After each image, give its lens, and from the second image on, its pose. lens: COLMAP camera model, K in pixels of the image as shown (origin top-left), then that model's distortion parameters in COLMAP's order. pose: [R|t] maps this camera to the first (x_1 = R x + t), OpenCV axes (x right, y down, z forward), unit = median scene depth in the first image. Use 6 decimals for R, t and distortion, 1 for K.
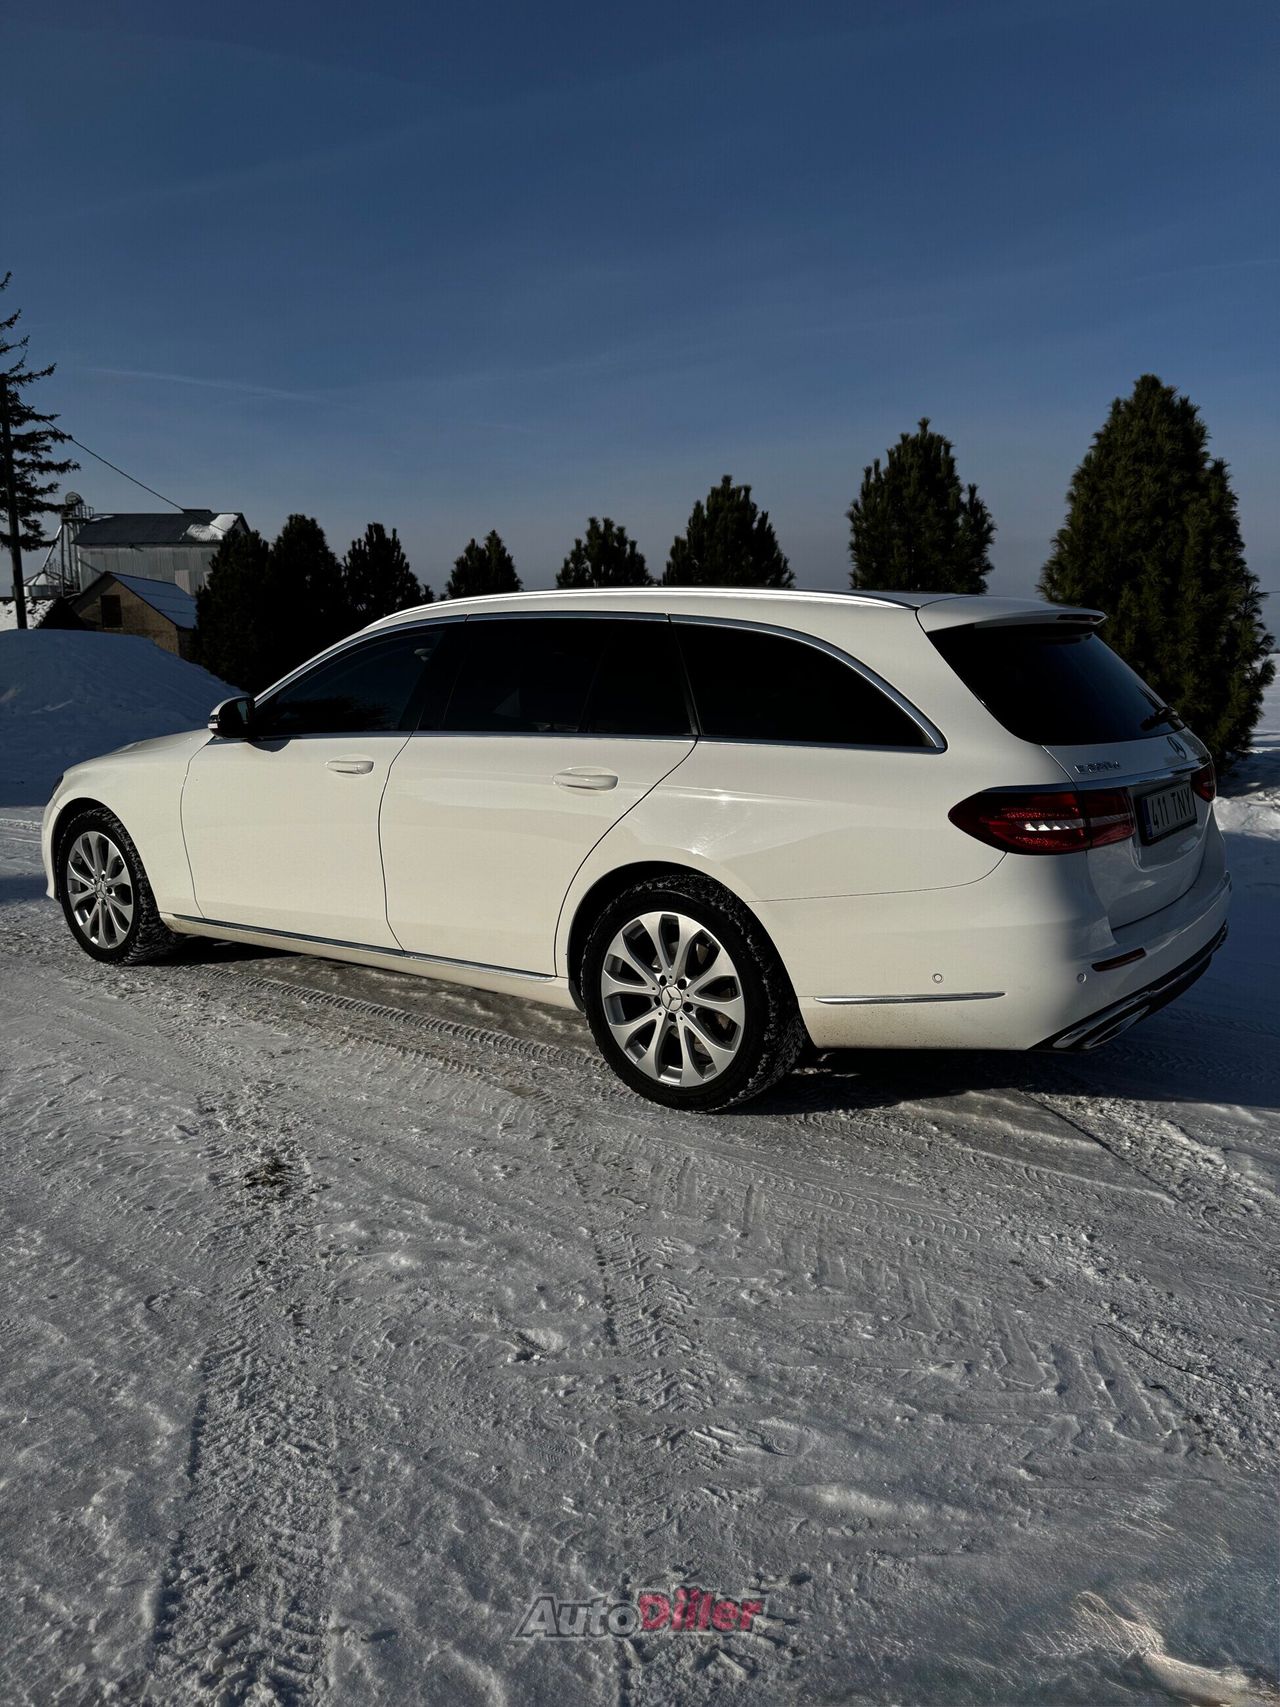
lens RADIAL K [[1246.6, 0, 647.0], [0, 1246.6, 864.2], [0, 0, 1]] dist [0.035864, -0.057158]
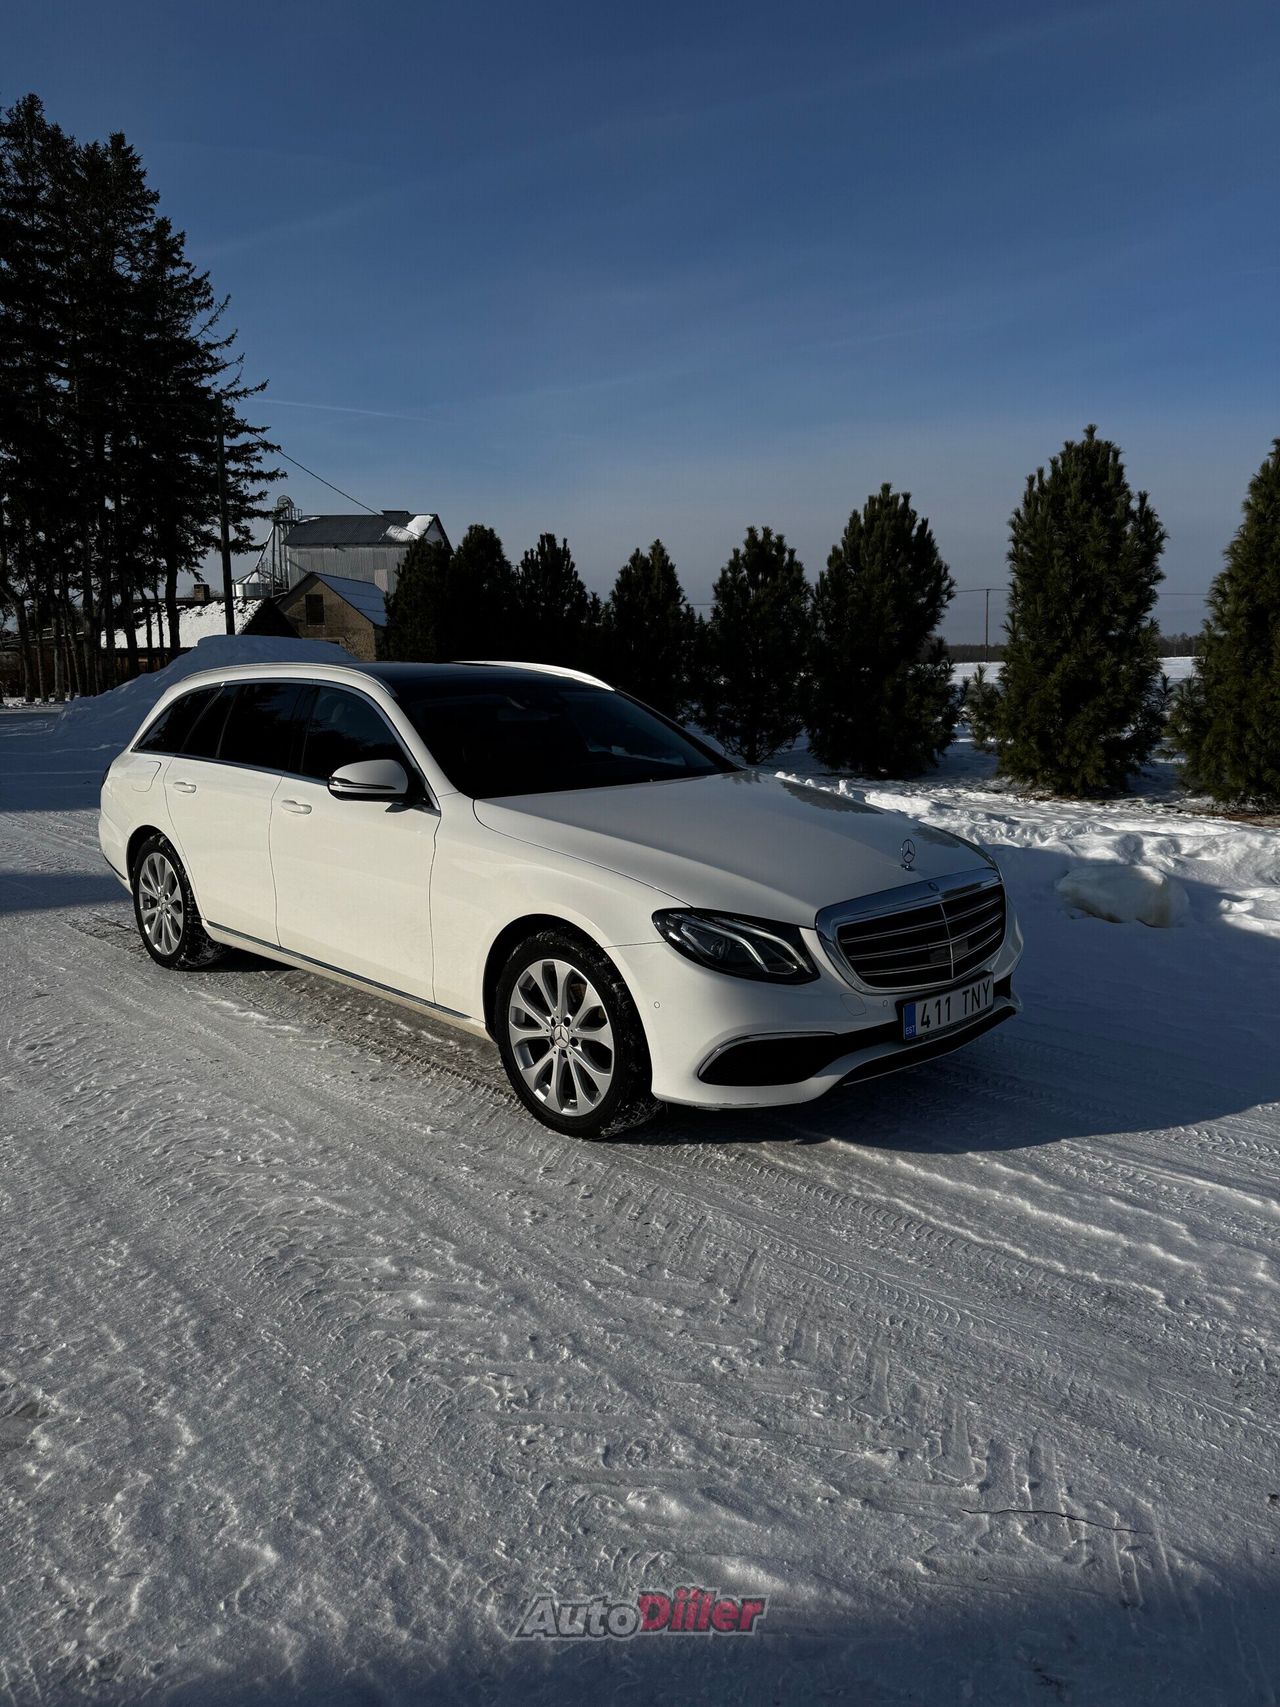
lens RADIAL K [[1246.6, 0, 623.0], [0, 1246.6, 852.0], [0, 0, 1]] dist [0.035864, -0.057158]
pose [[0.986793, 0.026838, -0.159747, 0.117243], [-0.027150, 0.999631, 0.000224, -0.067646], [0.159694, 0.004116, 0.987158, -0.057425]]
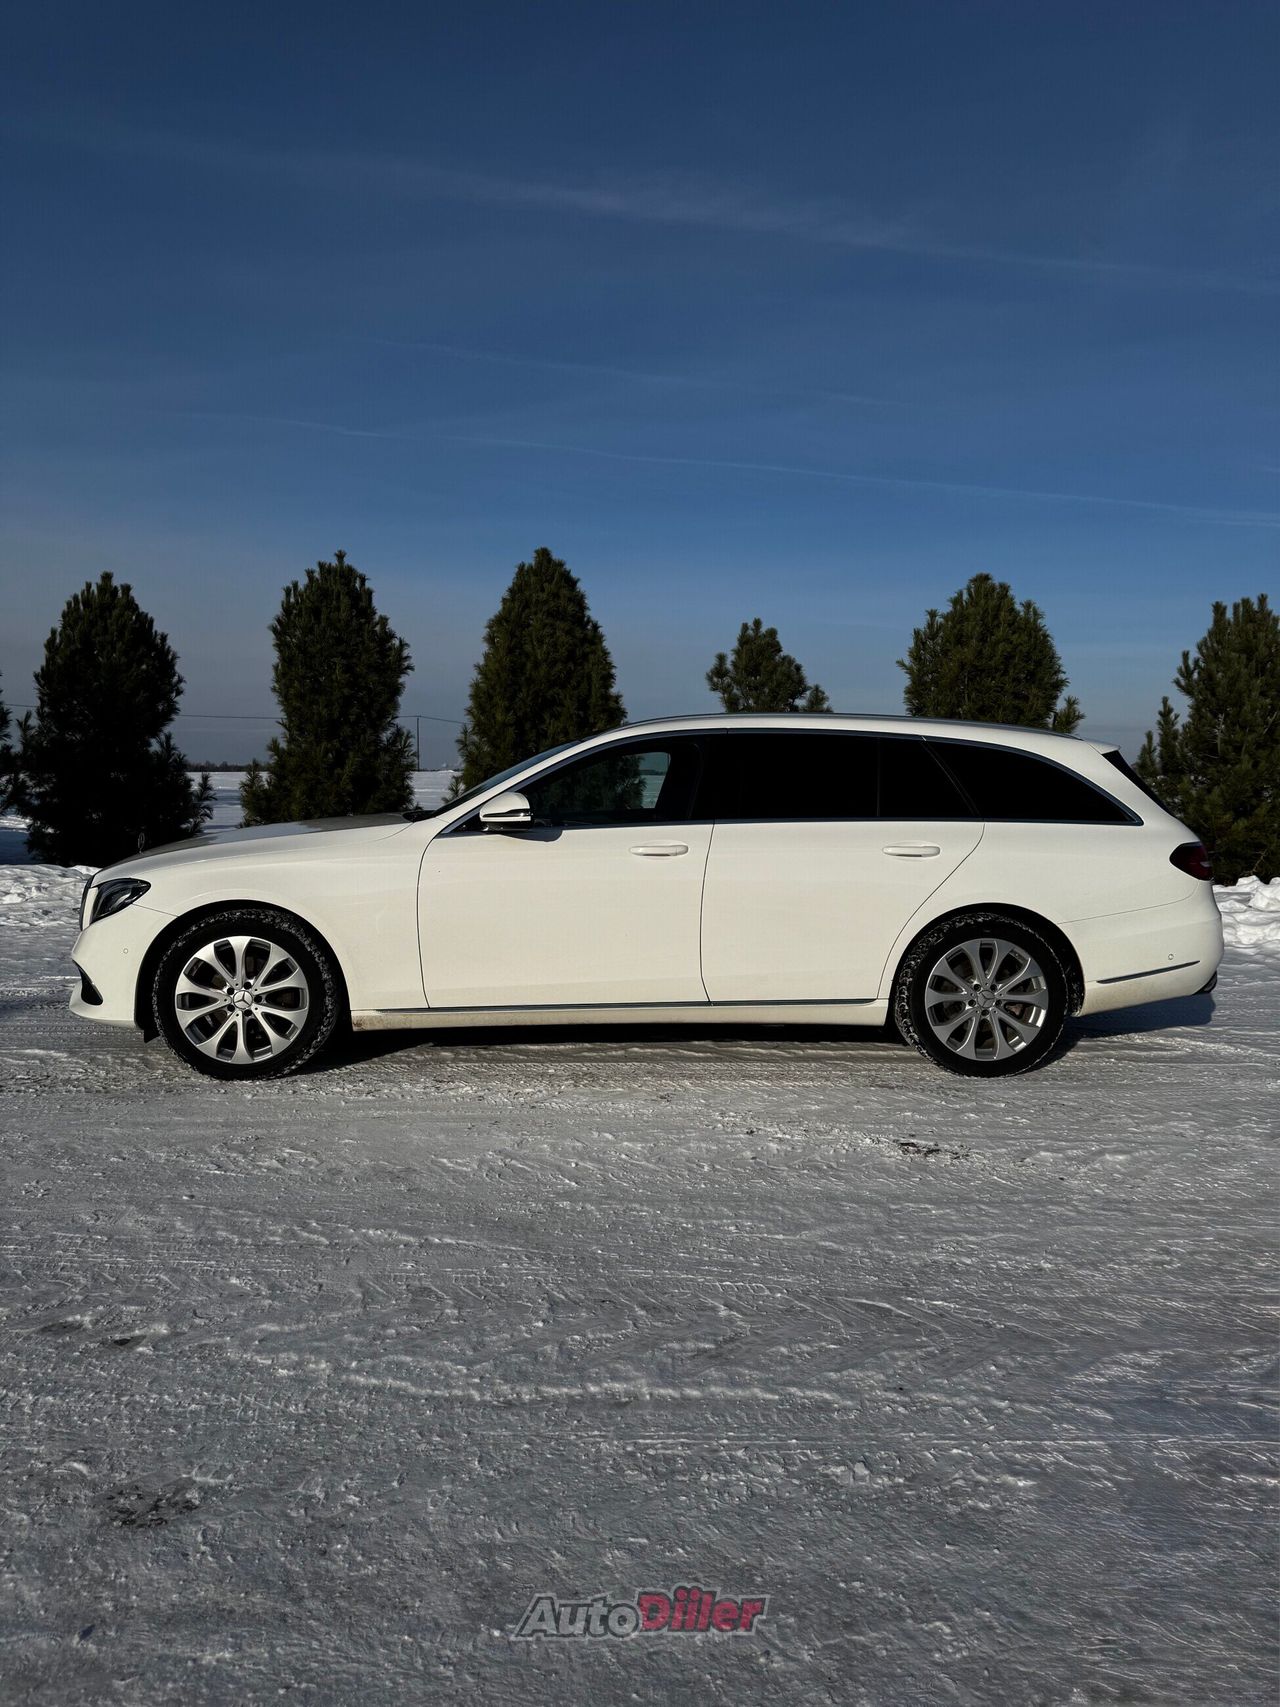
lens RADIAL K [[1246.6, 0, 637.4], [0, 1246.6, 855.3], [0, 0, 1]] dist [0.035864, -0.057158]
pose [[0.759141, -0.009760, 0.650853, -1.260162], [0.074094, 0.994684, -0.071506, 0.017393], [-0.646696, 0.102507, 0.755829, 0.169177]]
